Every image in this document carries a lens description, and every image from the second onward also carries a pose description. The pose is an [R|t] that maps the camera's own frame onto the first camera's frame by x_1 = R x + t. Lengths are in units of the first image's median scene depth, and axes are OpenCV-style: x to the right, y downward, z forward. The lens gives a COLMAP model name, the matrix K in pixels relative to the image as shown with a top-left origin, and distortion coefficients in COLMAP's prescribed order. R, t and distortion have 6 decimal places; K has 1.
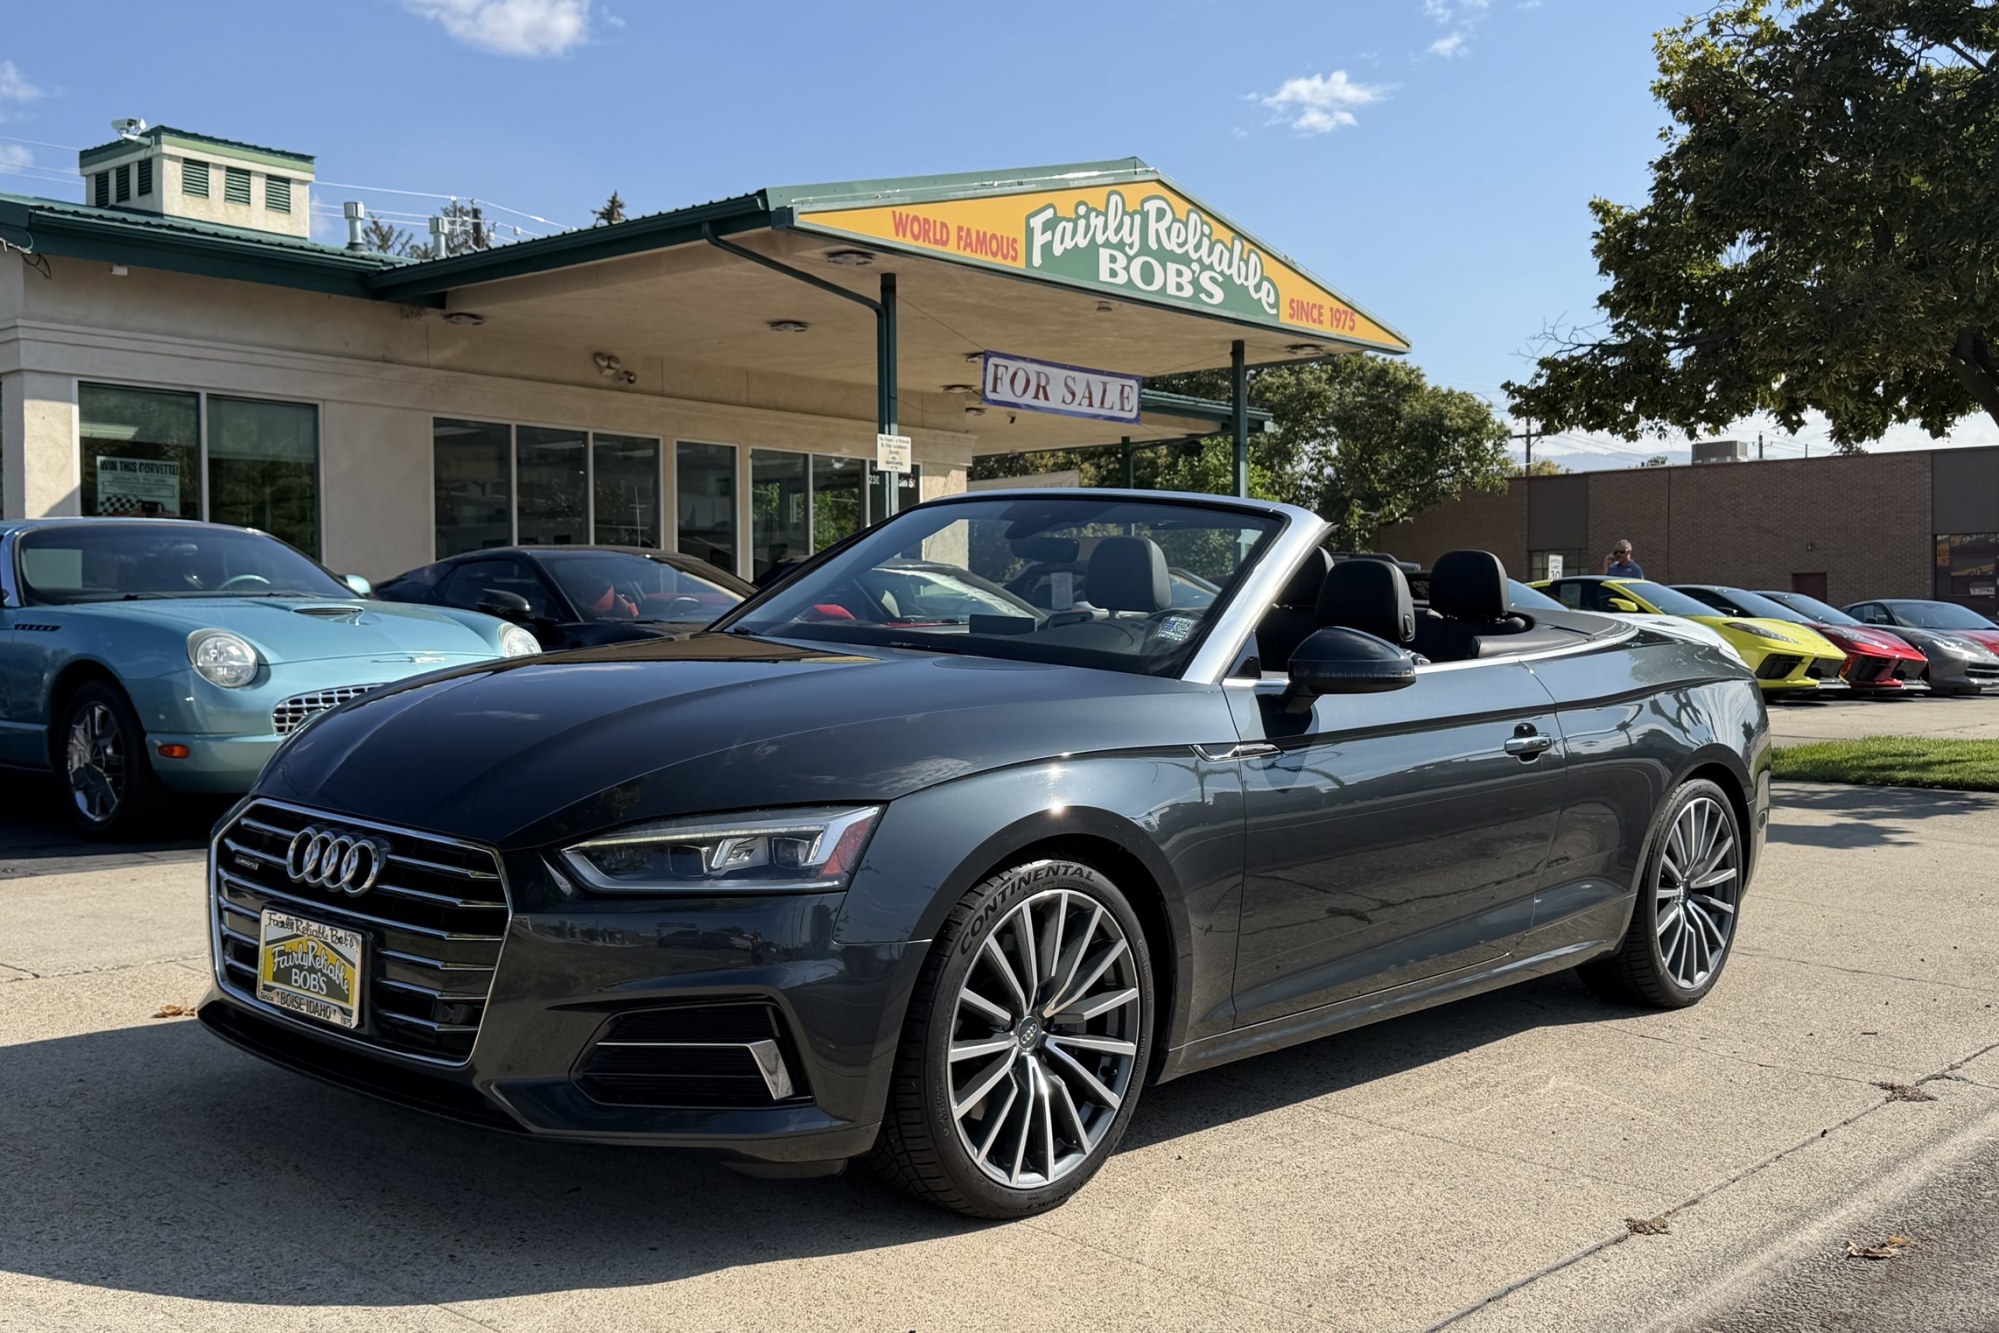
lens RADIAL K [[2194.4, 0, 996.2], [0, 2194.4, 669.0], [0, 0, 1]] dist [0.216728, -0.517457]
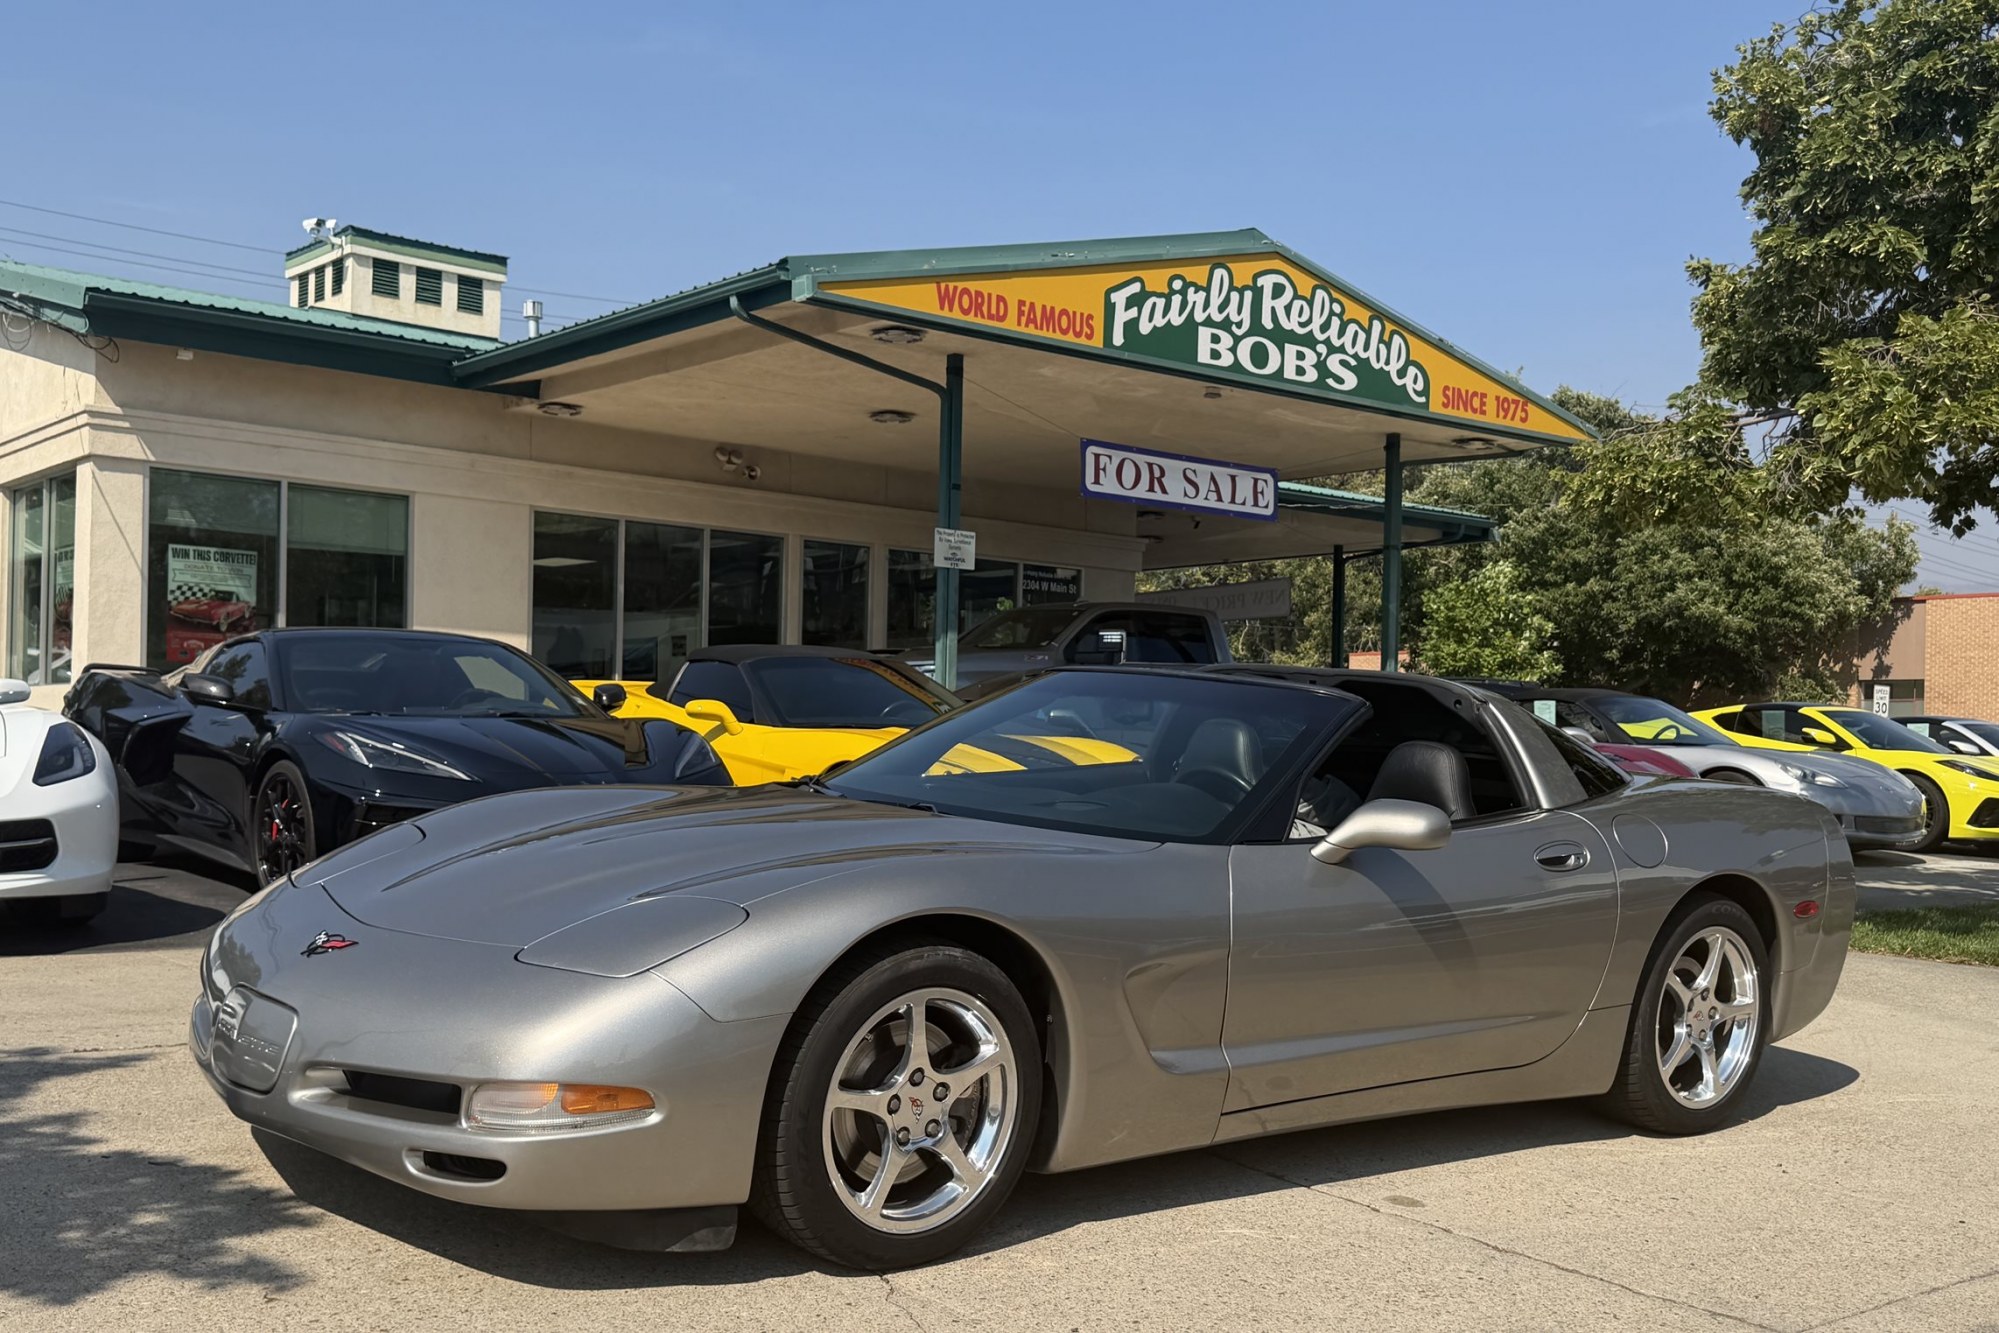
lens RADIAL K [[2174.5, 0, 980.2], [0, 2174.5, 738.8], [0, 0, 1]] dist [0.195535, -0.482144]
pose [[0.984966, 0.026210, -0.170748, 0.110691], [-0.029903, 0.999370, -0.019090, -0.001325], [0.170140, 0.023909, 0.985130, 0.097261]]
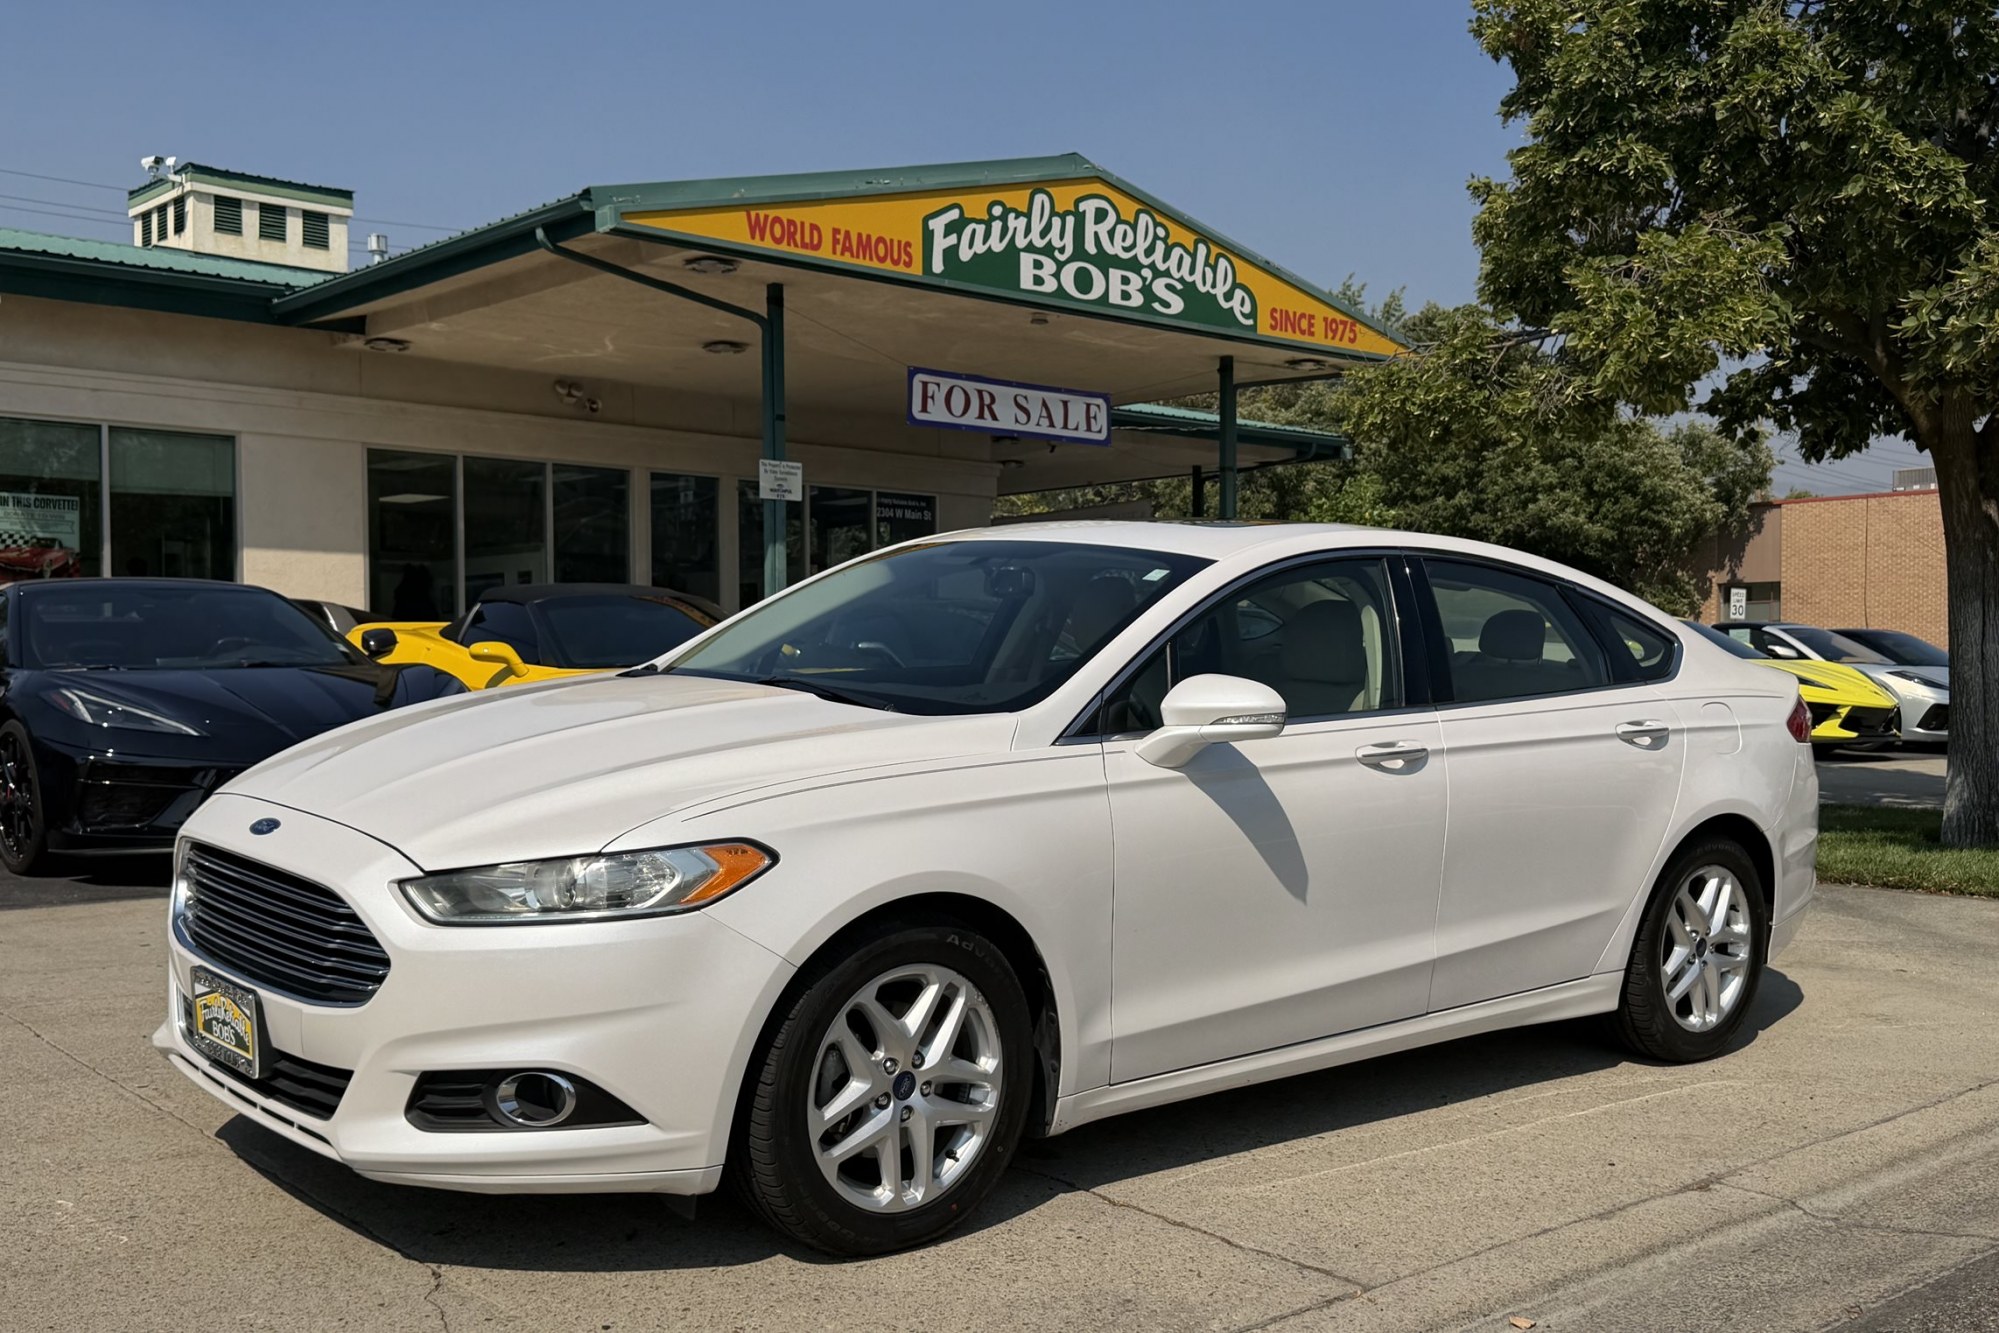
lens RADIAL K [[2130.0, 0, 988.6], [0, 2130.0, 720.5], [0, 0, 1]] dist [0.198105, -0.534047]
pose [[0.991774, 0.005014, -0.127906, 0.140470], [-0.003888, 0.999951, 0.009056, -0.005484], [0.127945, -0.008484, 0.991745, 0.114149]]
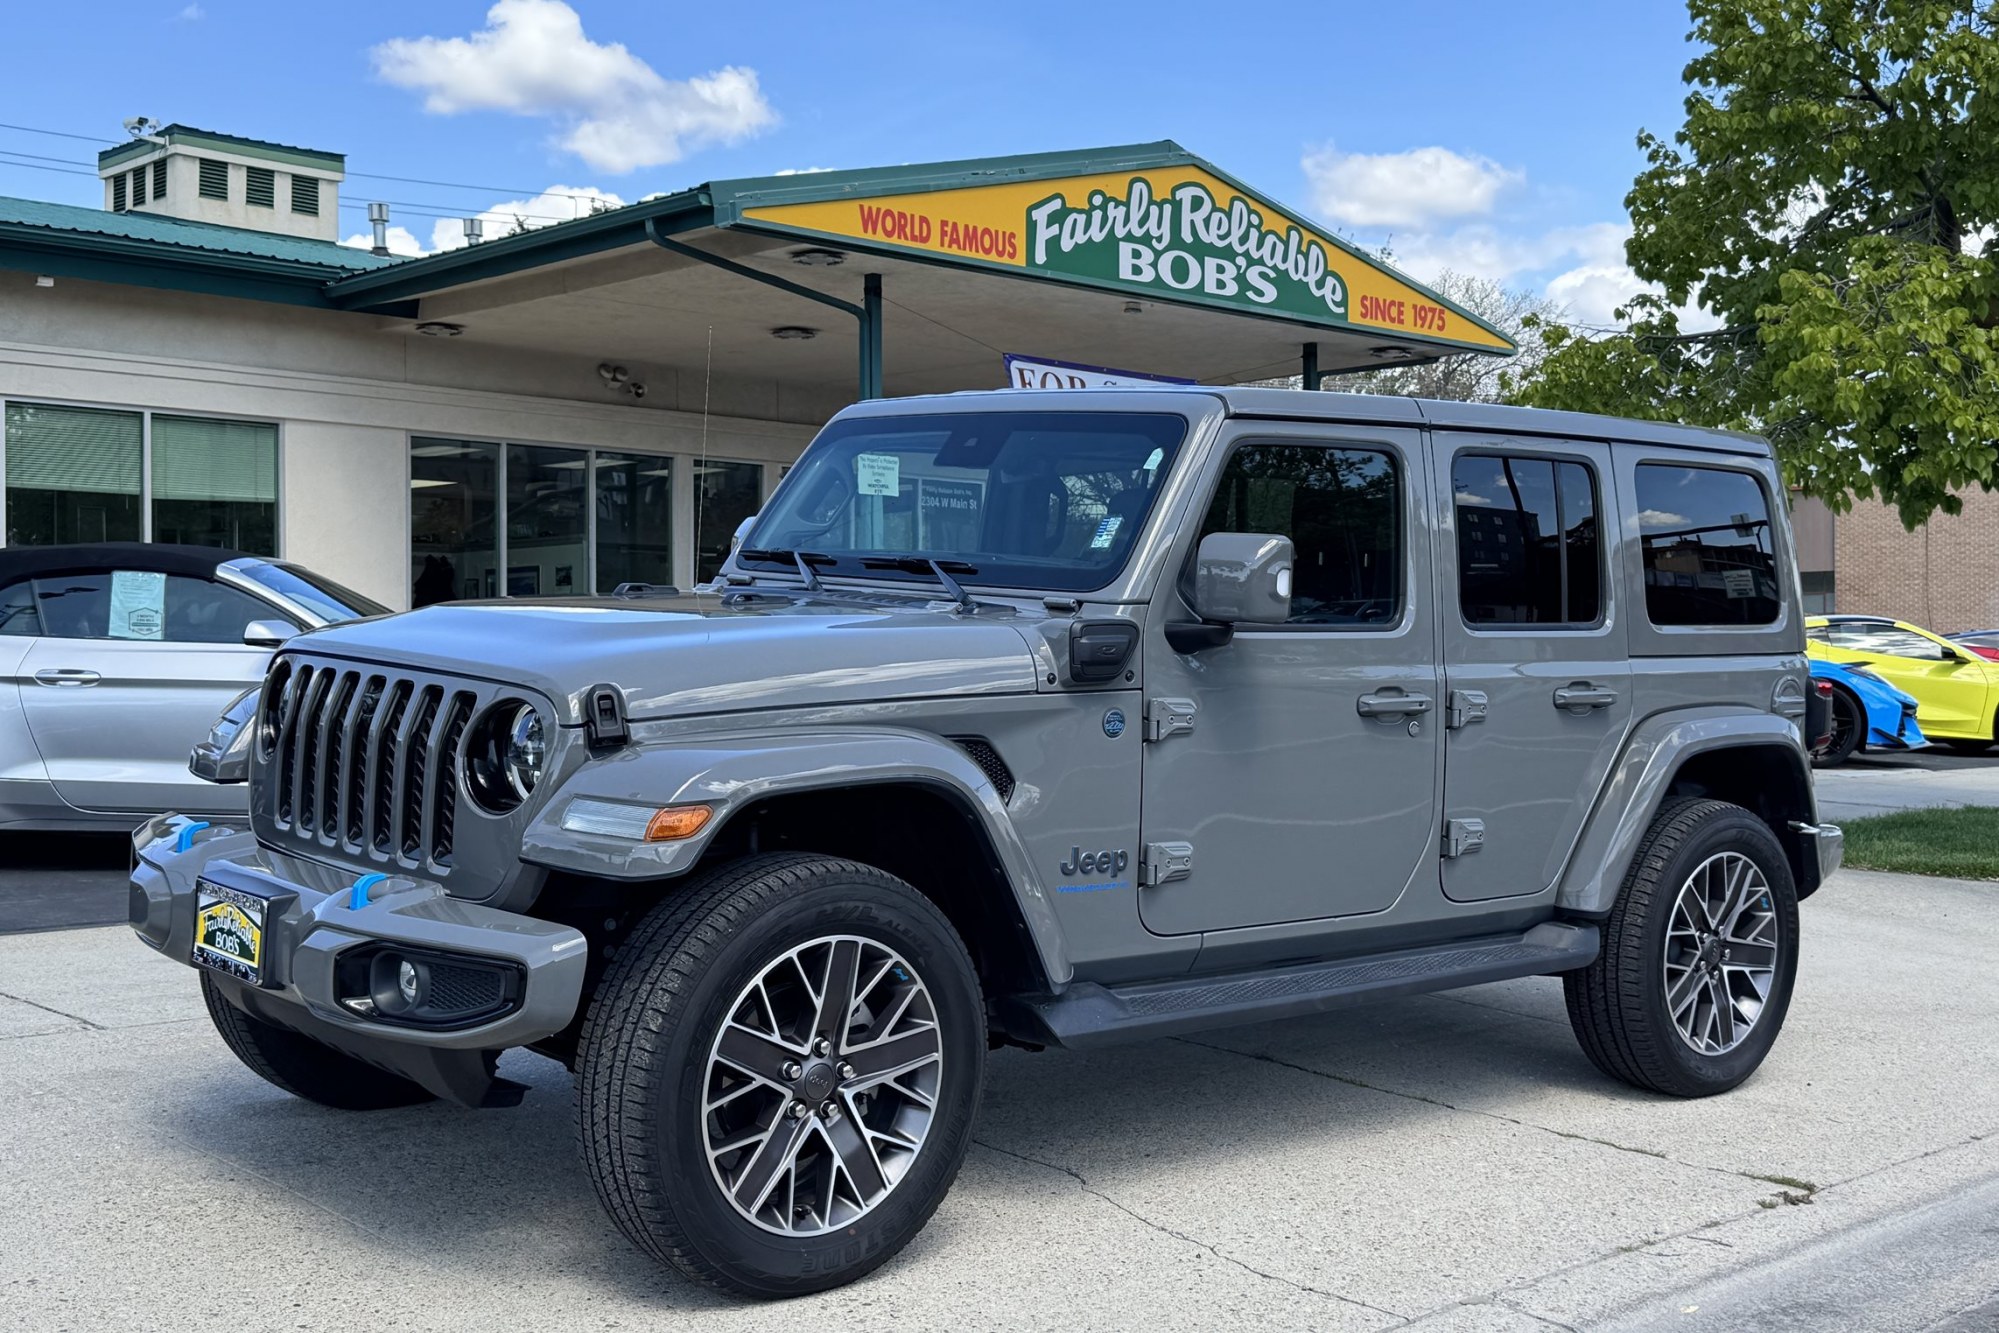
lens RADIAL K [[2412.1, 0, 1005.6], [0, 2412.1, 629.2], [0, 0, 1]] dist [0.216740, -0.577532]
pose [[0.995749, 0.001555, -0.092093, 0.086562], [-0.004201, 0.999584, -0.028536, -0.007002], [0.092011, 0.028802, 0.995341, 0.030713]]
